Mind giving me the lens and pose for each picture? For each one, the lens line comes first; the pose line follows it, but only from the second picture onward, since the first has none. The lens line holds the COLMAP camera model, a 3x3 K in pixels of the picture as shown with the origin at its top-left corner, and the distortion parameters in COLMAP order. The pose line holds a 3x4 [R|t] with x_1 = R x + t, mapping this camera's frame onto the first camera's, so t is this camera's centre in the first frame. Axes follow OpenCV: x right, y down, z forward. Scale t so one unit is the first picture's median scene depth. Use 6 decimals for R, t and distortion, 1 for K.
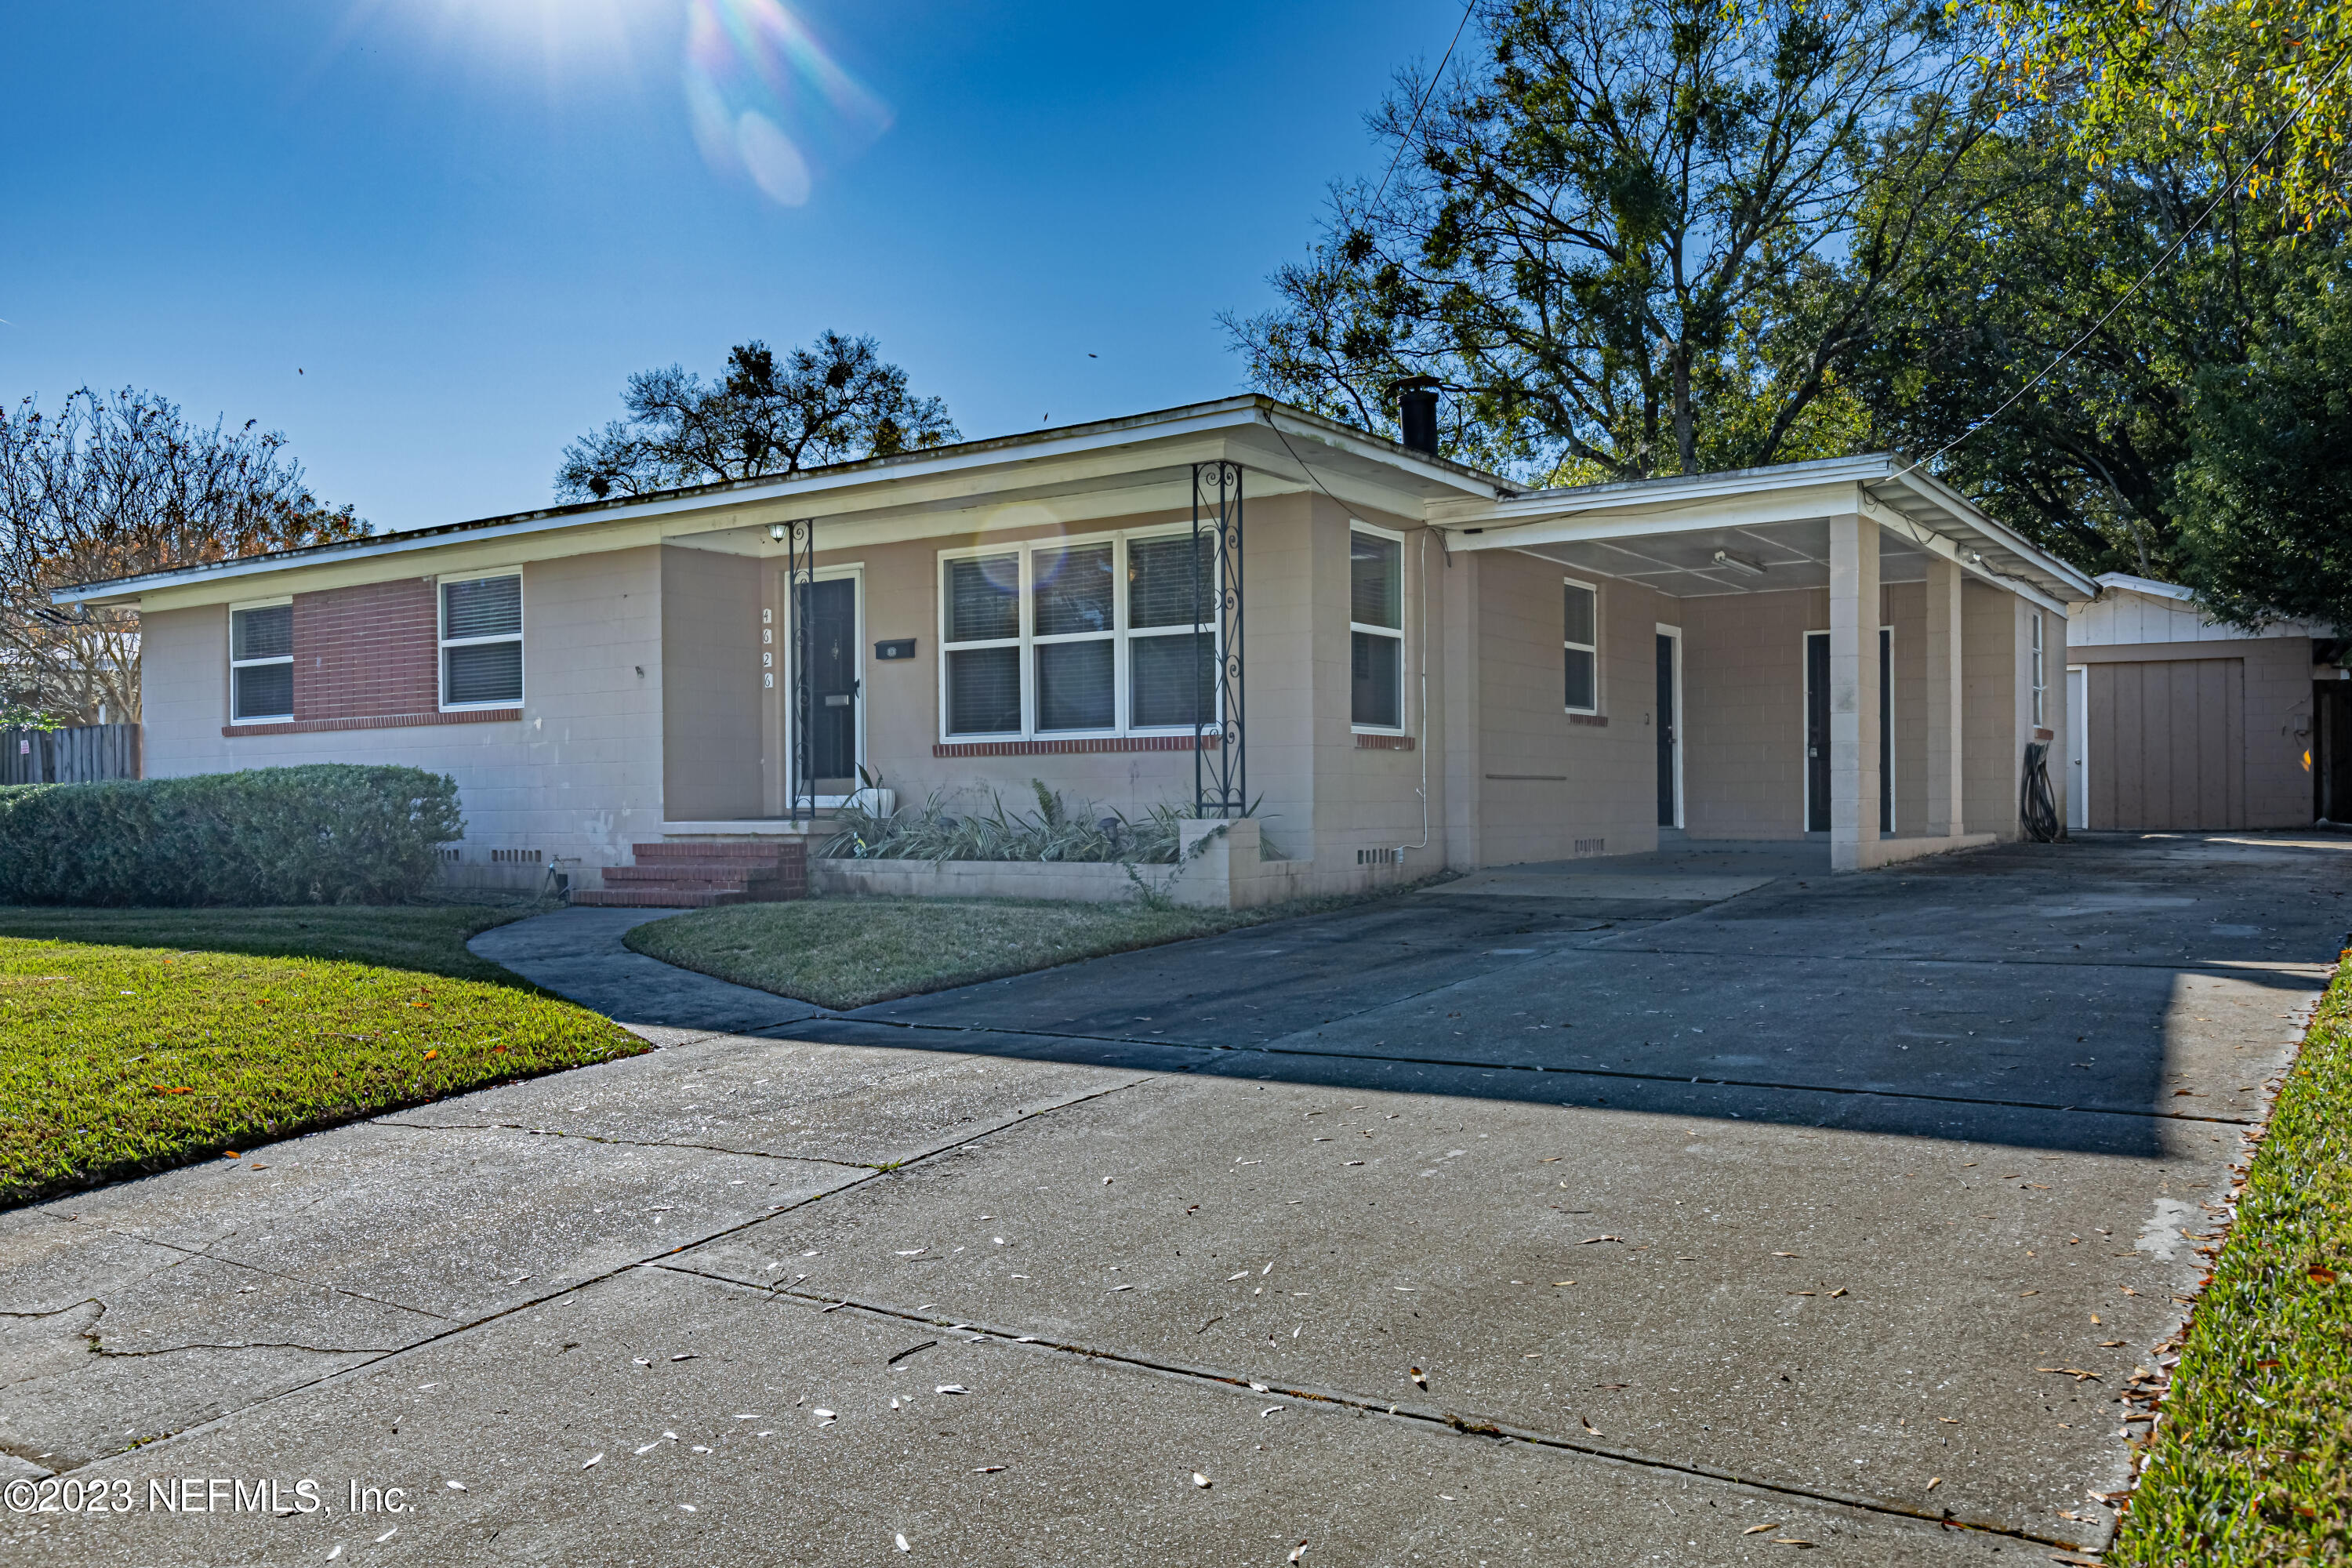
lens RADIAL K [[1820.0, 0, 1176.0], [0, 1820.0, 784.0], [0, 0, 1]] dist [-0.002463, 0.003638]
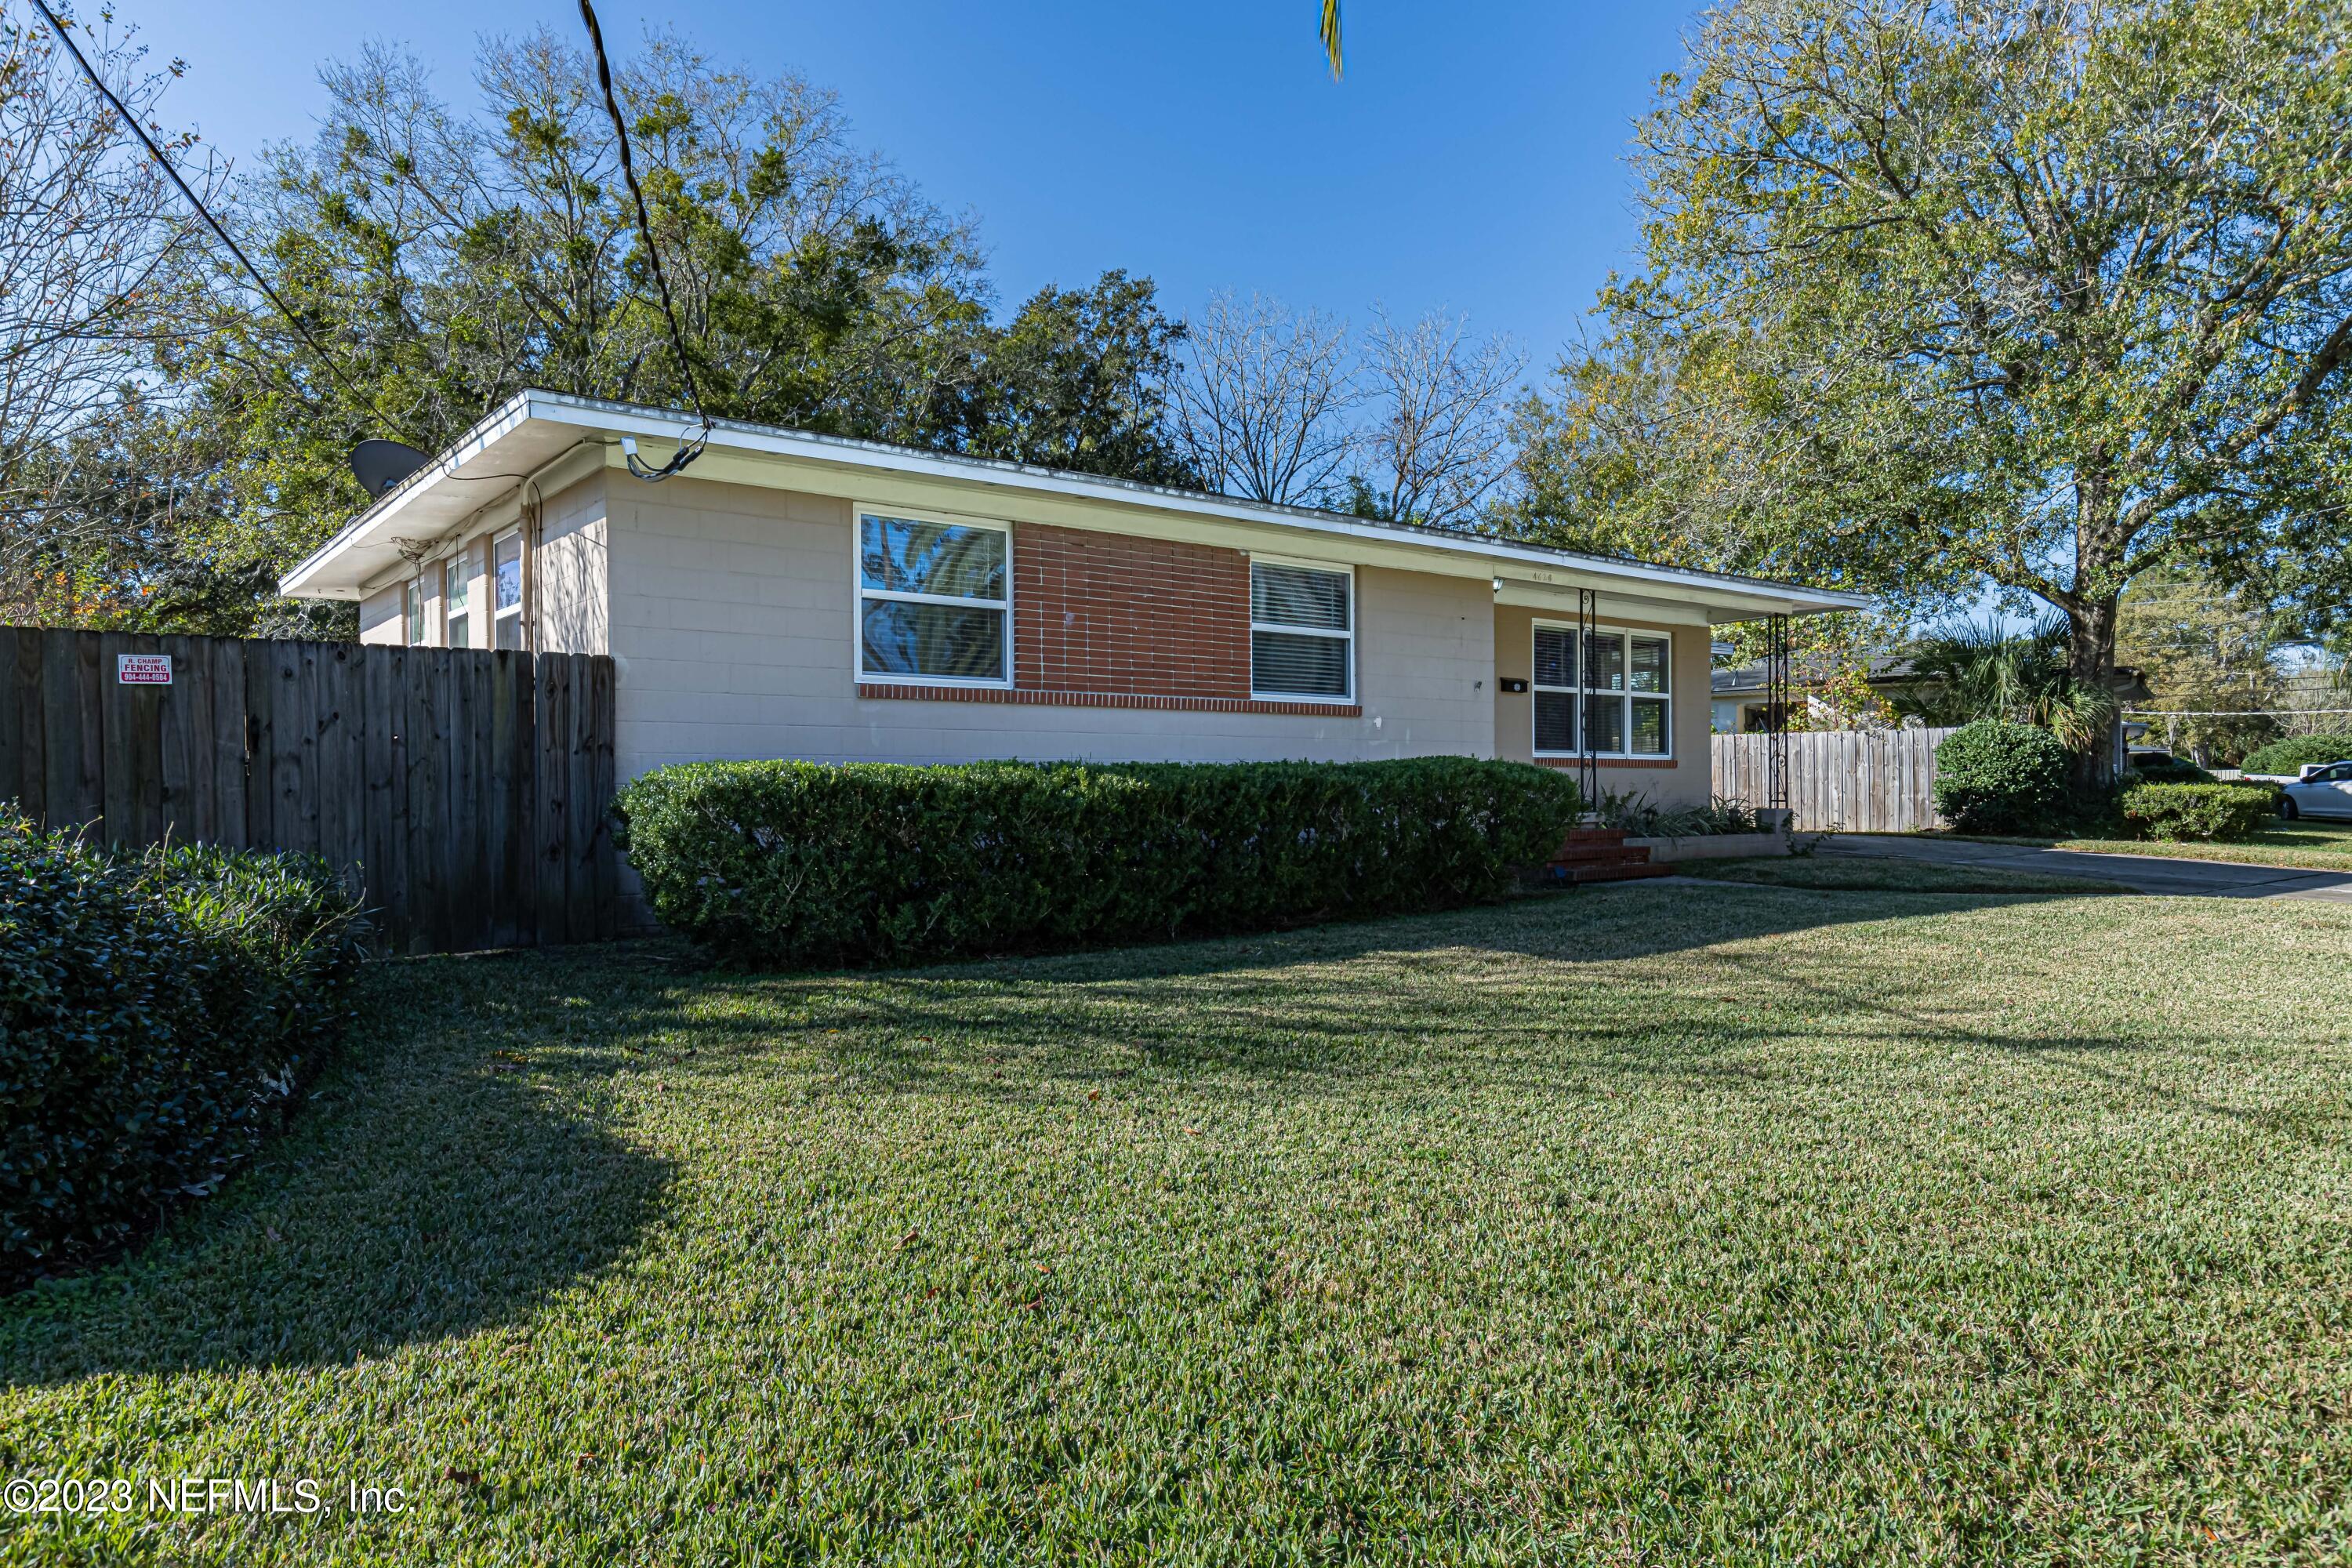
lens RADIAL K [[1474.0, 0, 1176.0], [0, 1474.0, 784.0], [0, 0, 1]] dist [0.099830, 0.000495]
pose [[0.281429, 0.011669, 0.959511, -1.207796], [-0.007516, 0.999922, -0.009956, 0.011989], [-0.959553, -0.004409, 0.281495, 0.874076]]
